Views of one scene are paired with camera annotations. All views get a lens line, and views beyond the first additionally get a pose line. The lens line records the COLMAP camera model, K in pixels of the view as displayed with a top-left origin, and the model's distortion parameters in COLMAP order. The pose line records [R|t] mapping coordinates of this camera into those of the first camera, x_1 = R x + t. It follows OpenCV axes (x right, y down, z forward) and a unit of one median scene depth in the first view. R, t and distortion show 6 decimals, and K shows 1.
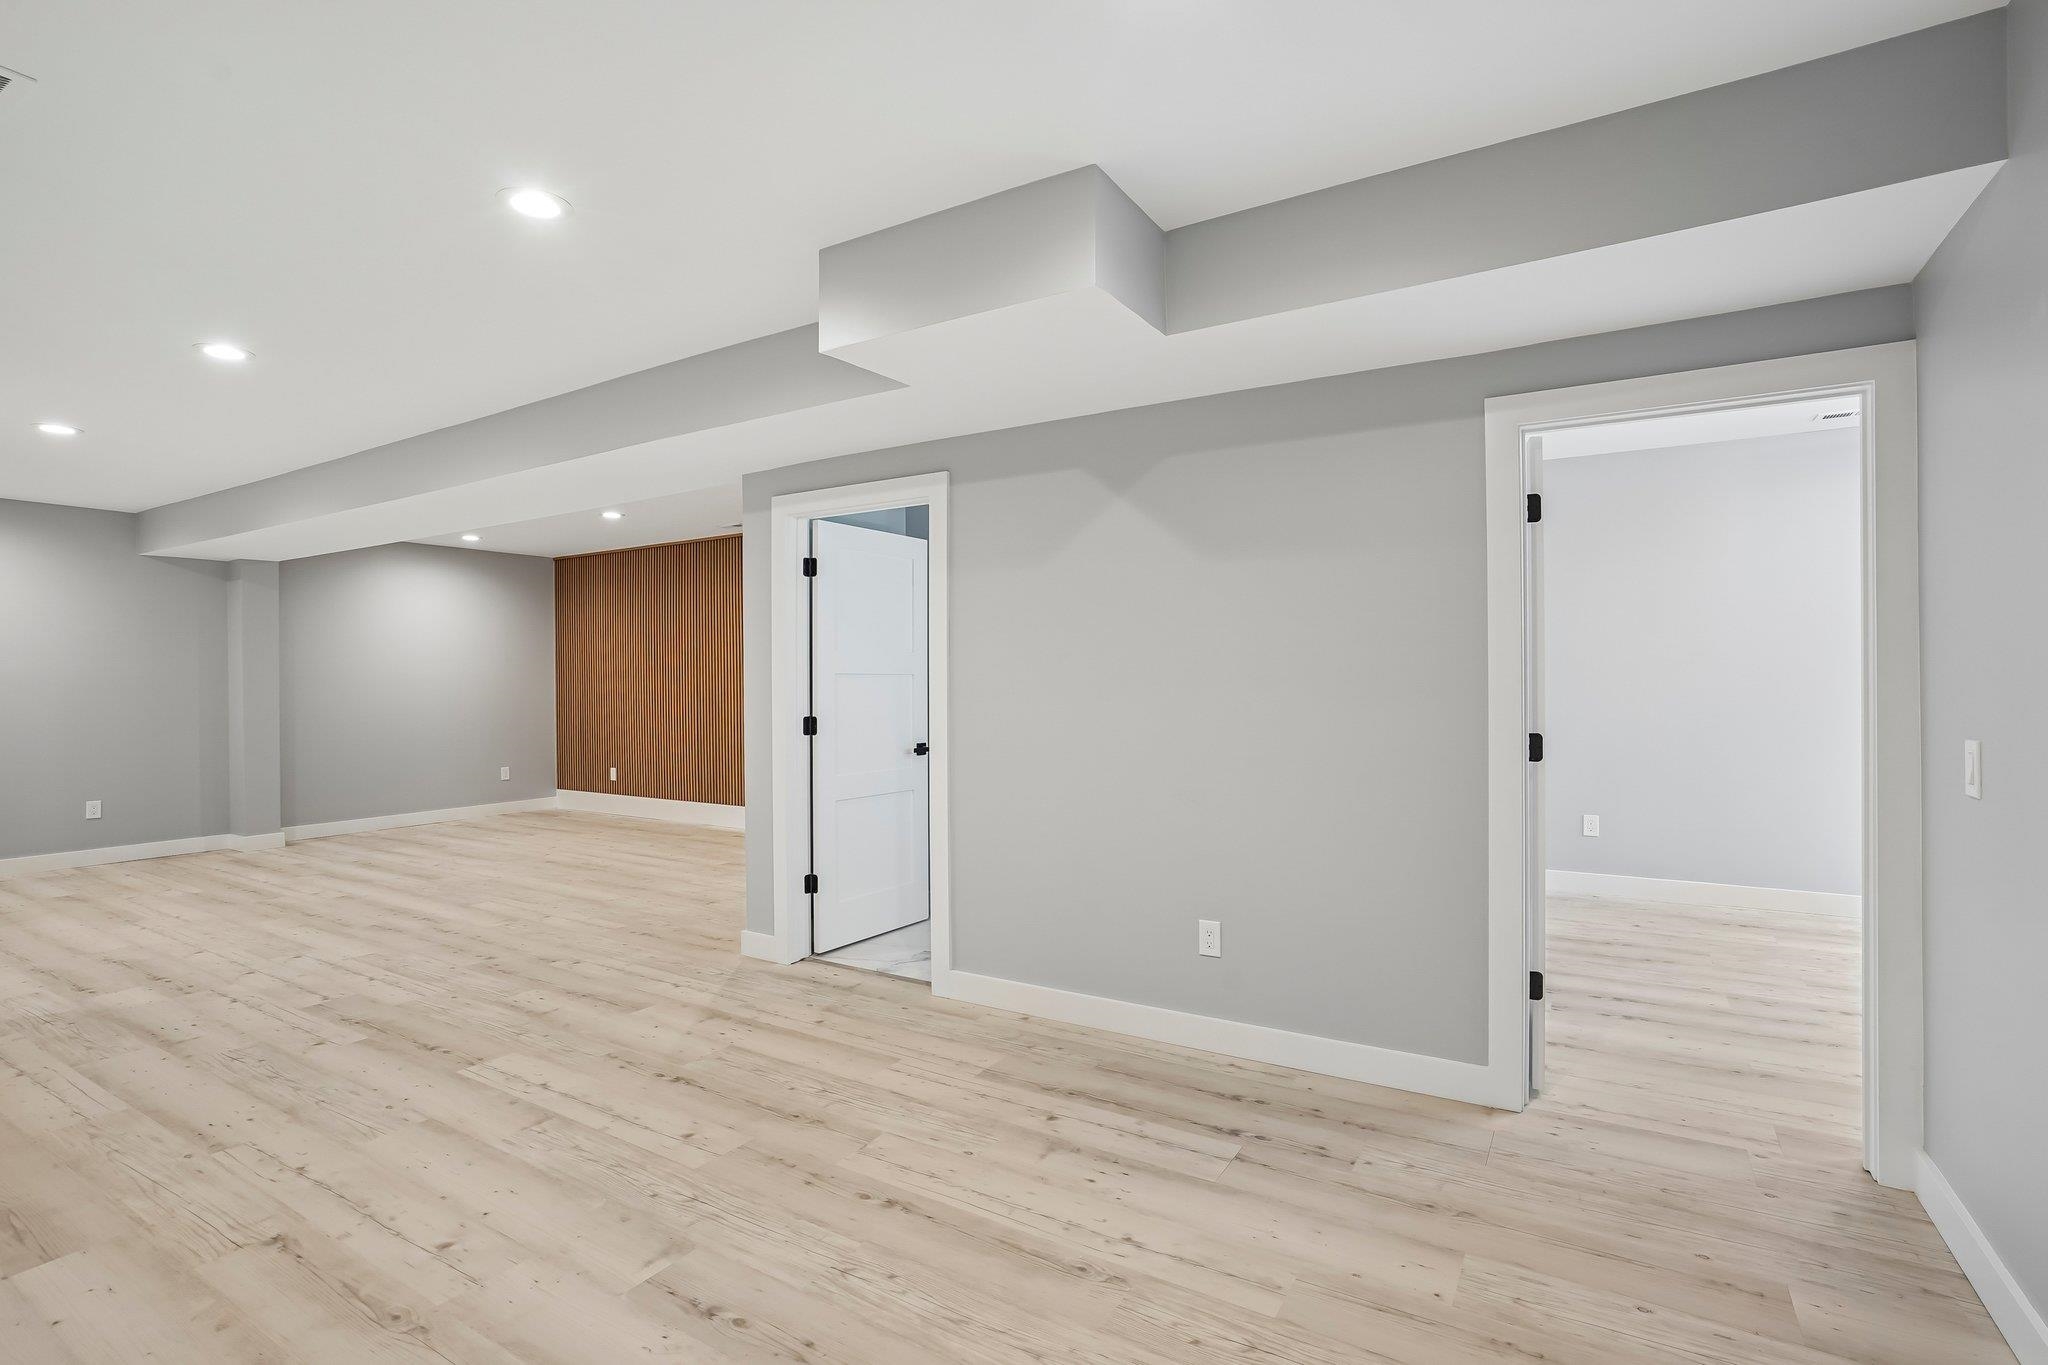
lens RADIAL K [[949.5, 0, 1025.7], [0, 949.5, 671.5], [0, 0, 1]] dist [-0.050393, 0.026156]
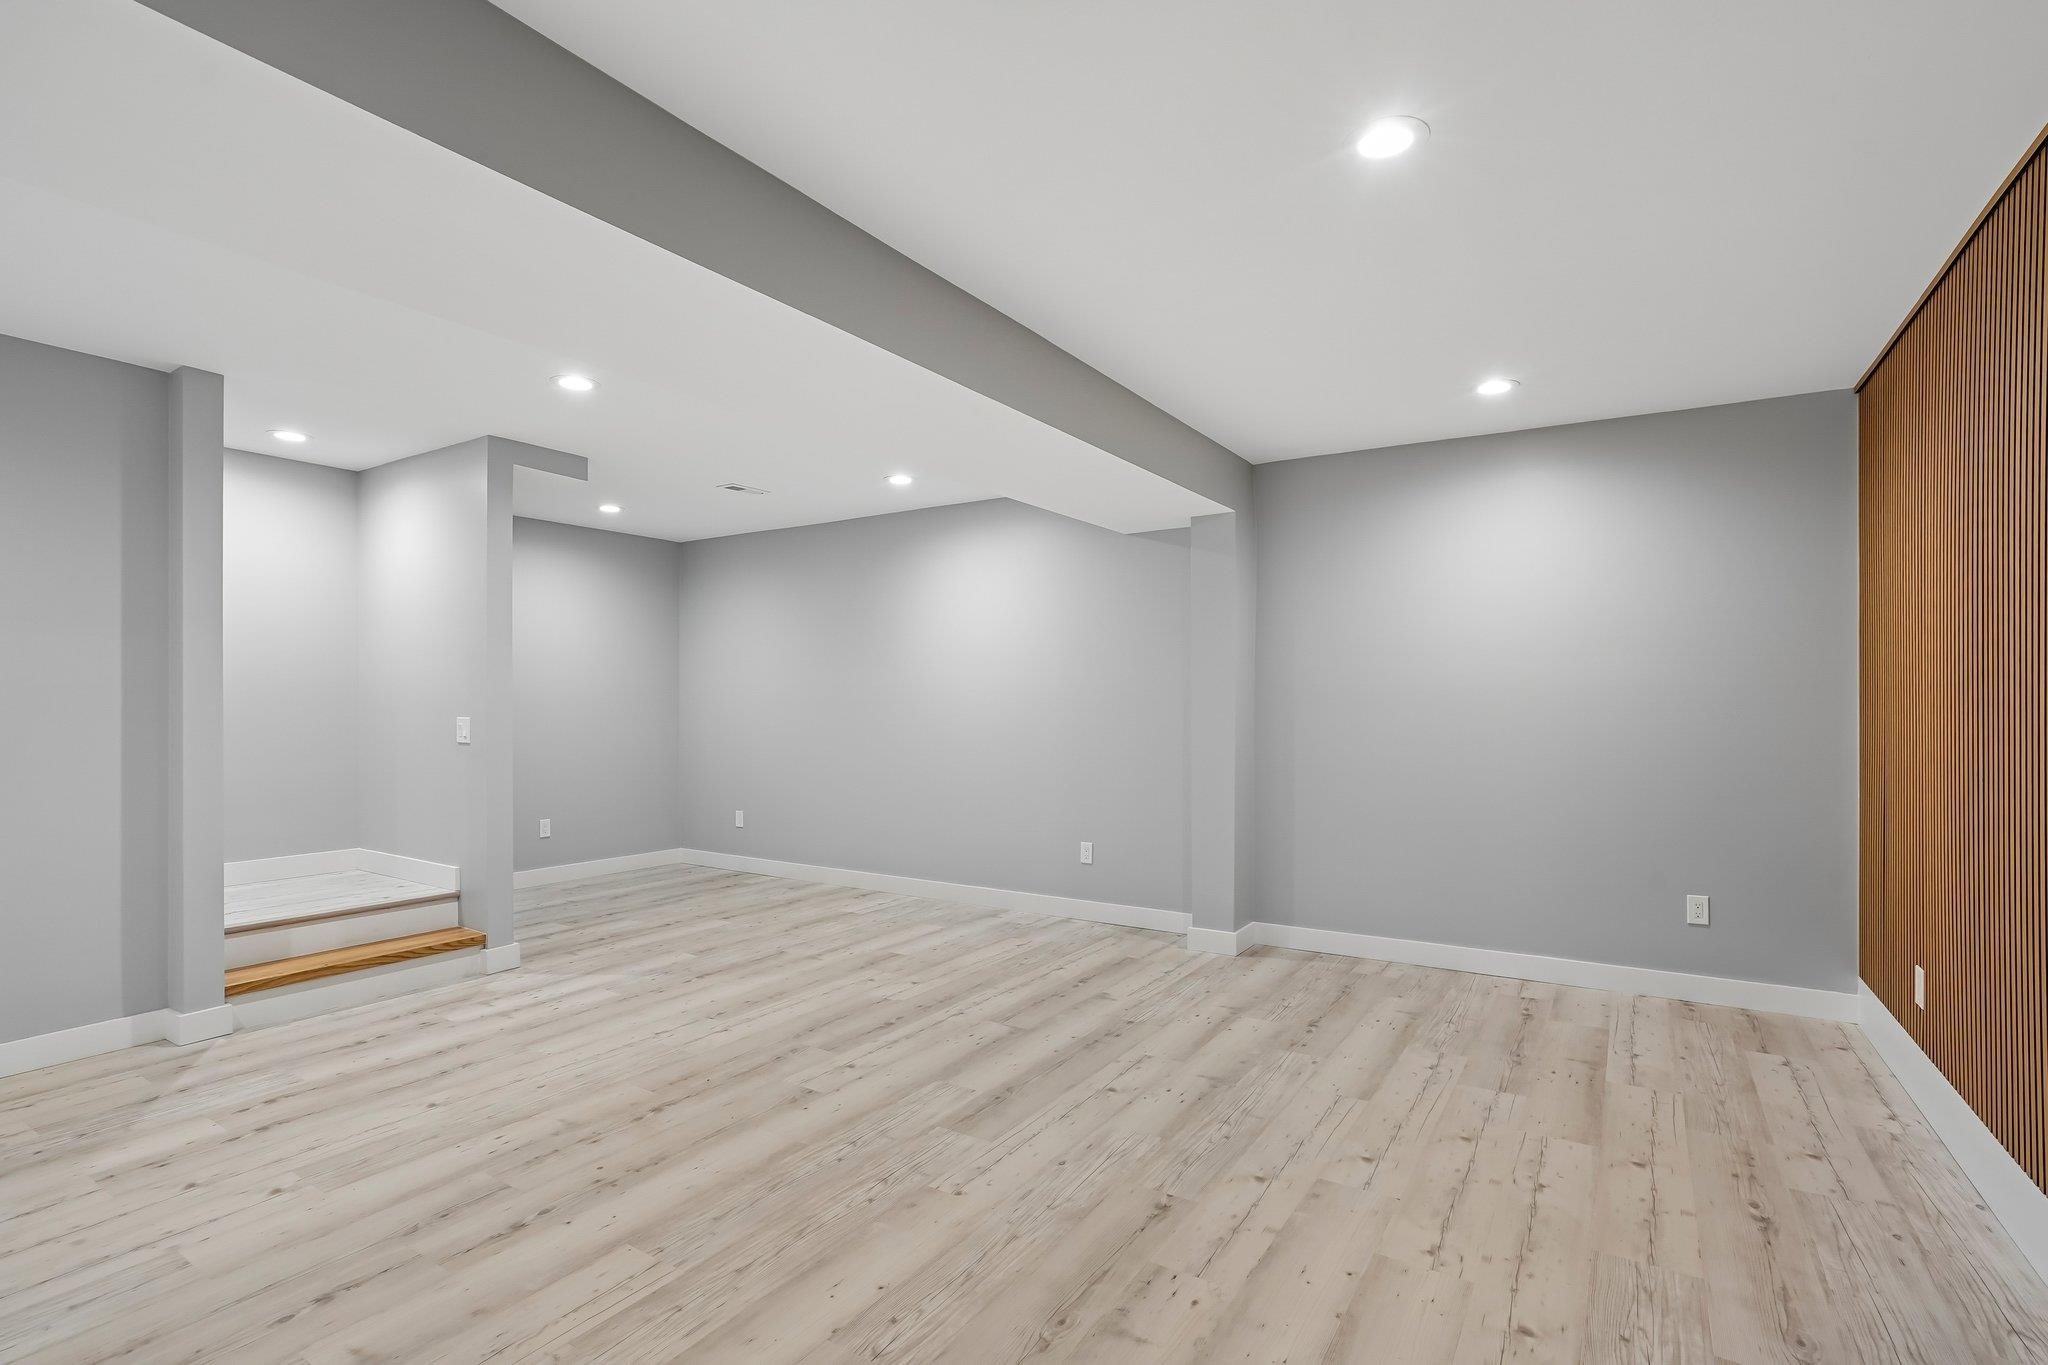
lens RADIAL K [[962.6, 0, 1030.8], [0, 962.6, 679.4], [0, 0, 1]] dist [-0.048271, 0.025343]
pose [[-0.018857, -0.014460, -0.999718, -0.286904], [0.008056, 0.999861, -0.014614, 0.013718], [0.999790, -0.008329, -0.018738, 1.912597]]
